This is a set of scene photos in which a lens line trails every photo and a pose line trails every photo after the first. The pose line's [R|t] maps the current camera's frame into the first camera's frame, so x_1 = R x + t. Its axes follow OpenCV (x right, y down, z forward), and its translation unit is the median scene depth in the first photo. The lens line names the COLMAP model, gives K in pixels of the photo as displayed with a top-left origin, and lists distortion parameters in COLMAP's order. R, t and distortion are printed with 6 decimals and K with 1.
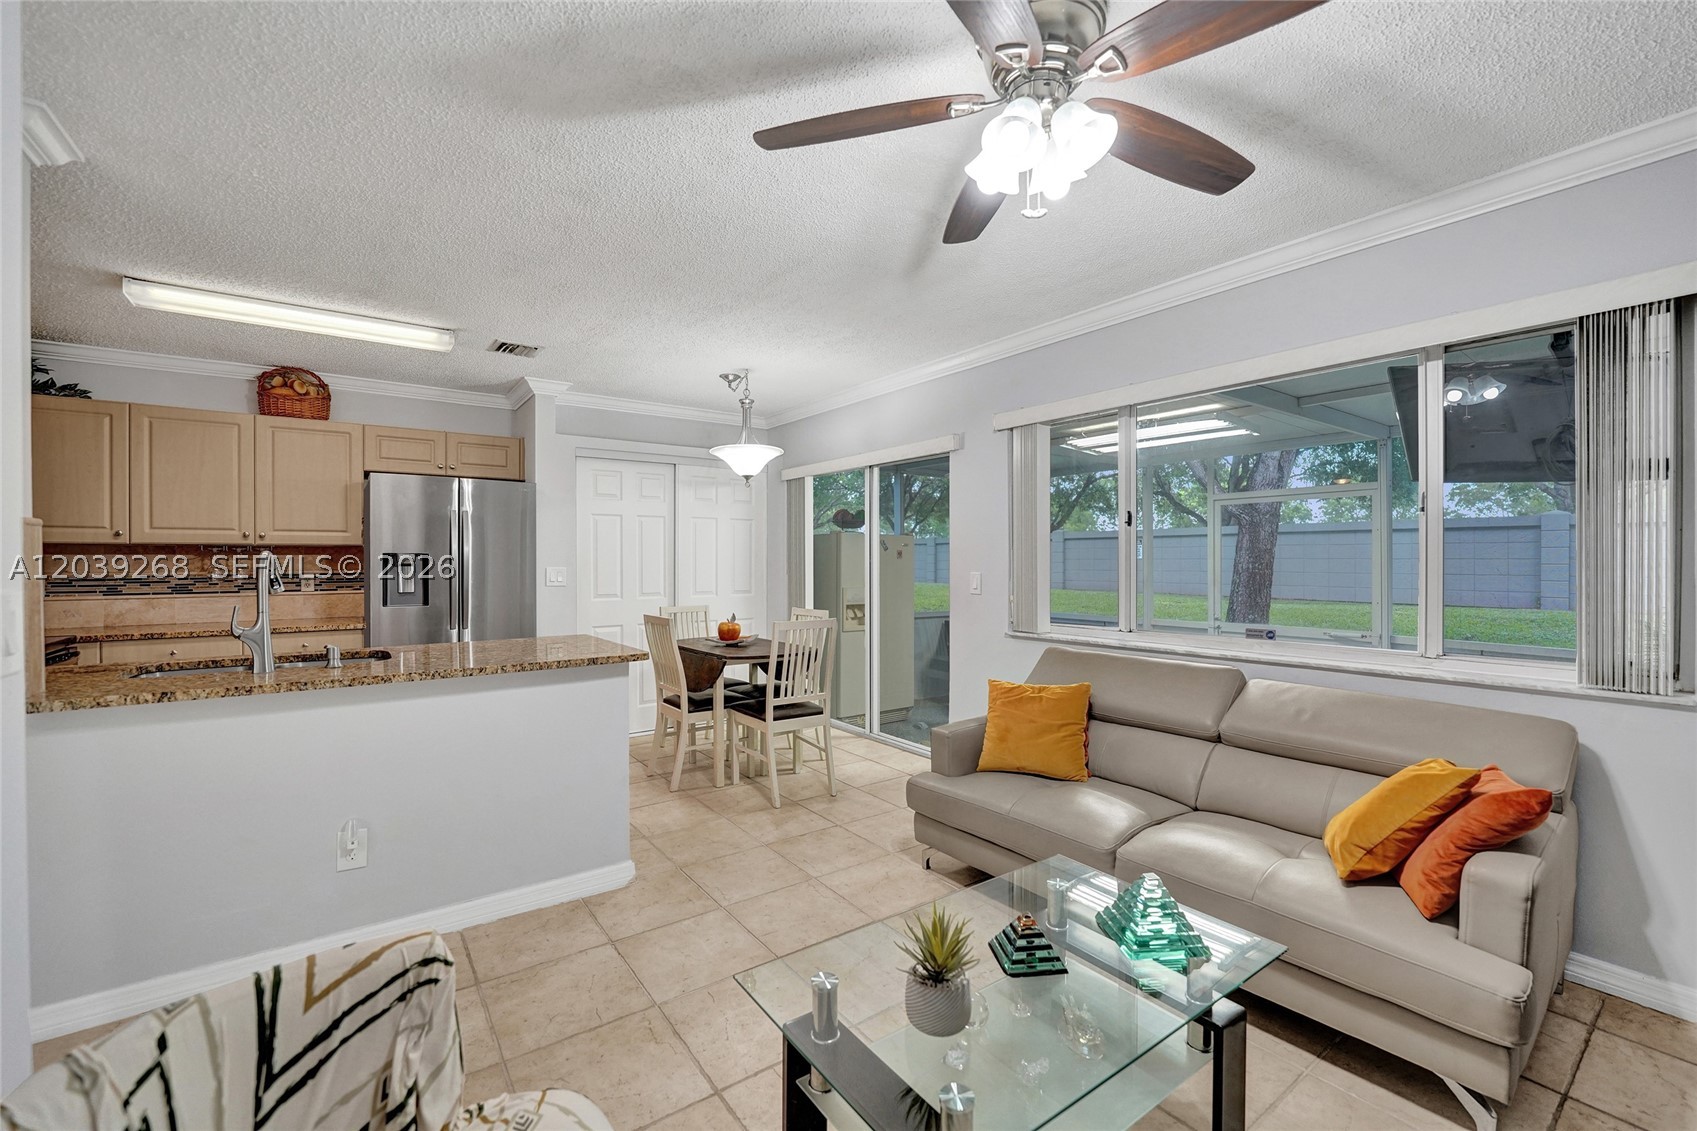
lens RADIAL K [[709.9, 0, 840.3], [0, 709.9, 576.5], [0, 0, 1]] dist [-0.027201, 0.003181]
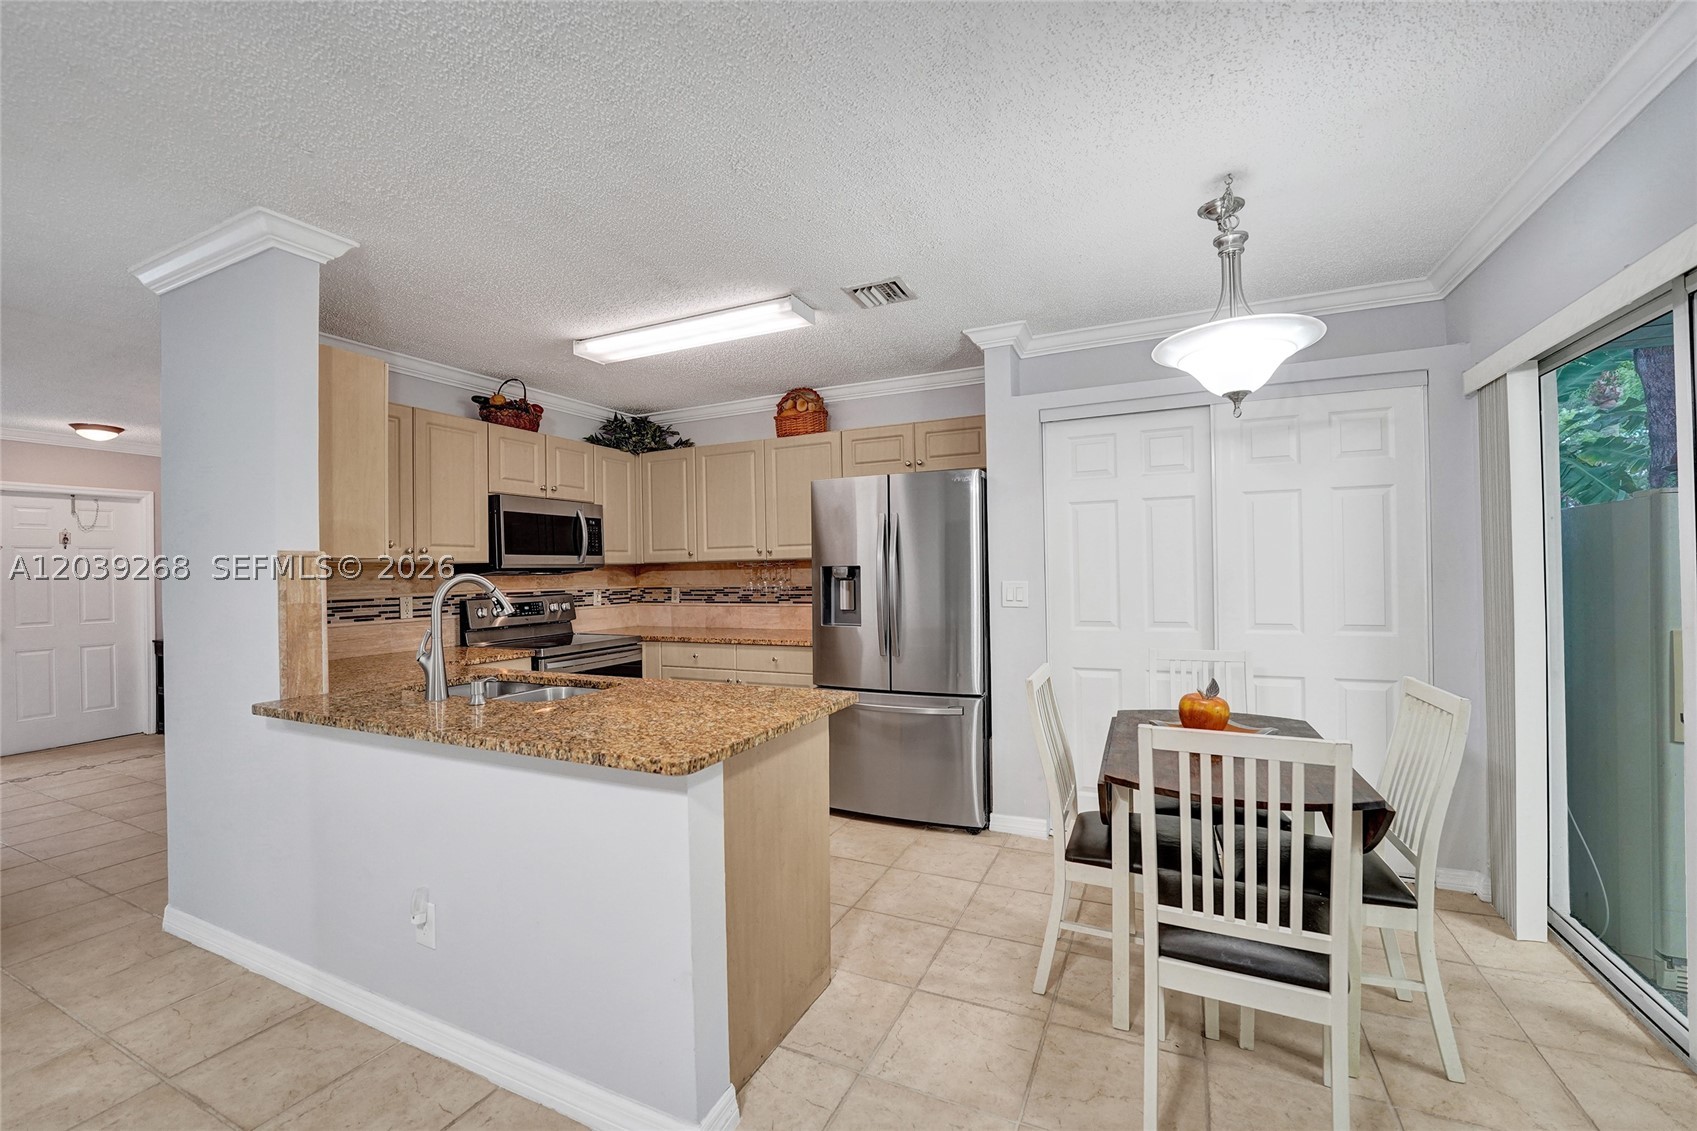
lens RADIAL K [[709.9, 0, 830.6], [0, 709.9, 569.2], [0, 0, 1]] dist [-0.027201, 0.003181]
pose [[0.470386, -0.007123, -0.882432, 0.171948], [-0.000720, 0.999964, -0.008456, -0.021933], [0.882461, 0.004612, 0.470364, 0.571763]]
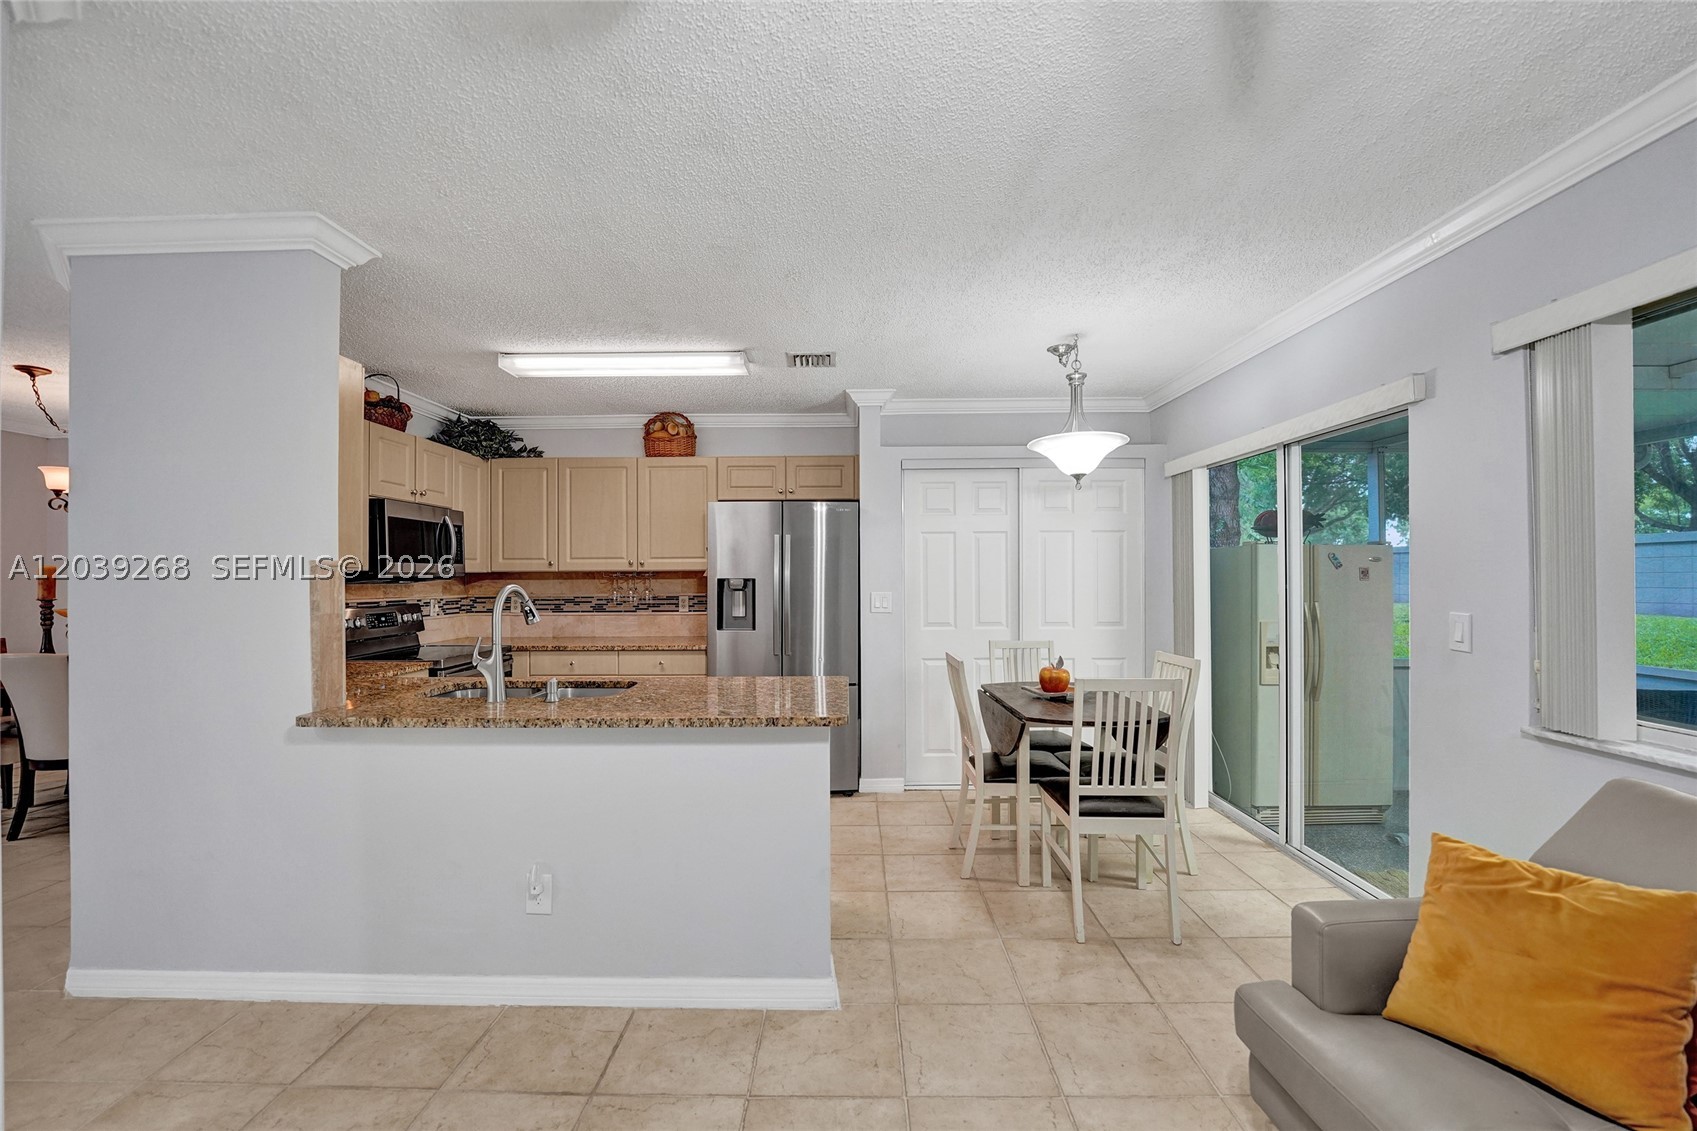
lens RADIAL K [[709.9, 0, 862.5], [0, 709.9, 575.4], [0, 0, 1]] dist [-0.027201, 0.003181]
pose [[0.803479, -0.002084, -0.595329, 0.146572], [-0.008474, 0.999853, -0.014936, -0.023992], [0.595272, 0.017045, 0.803343, 0.287539]]
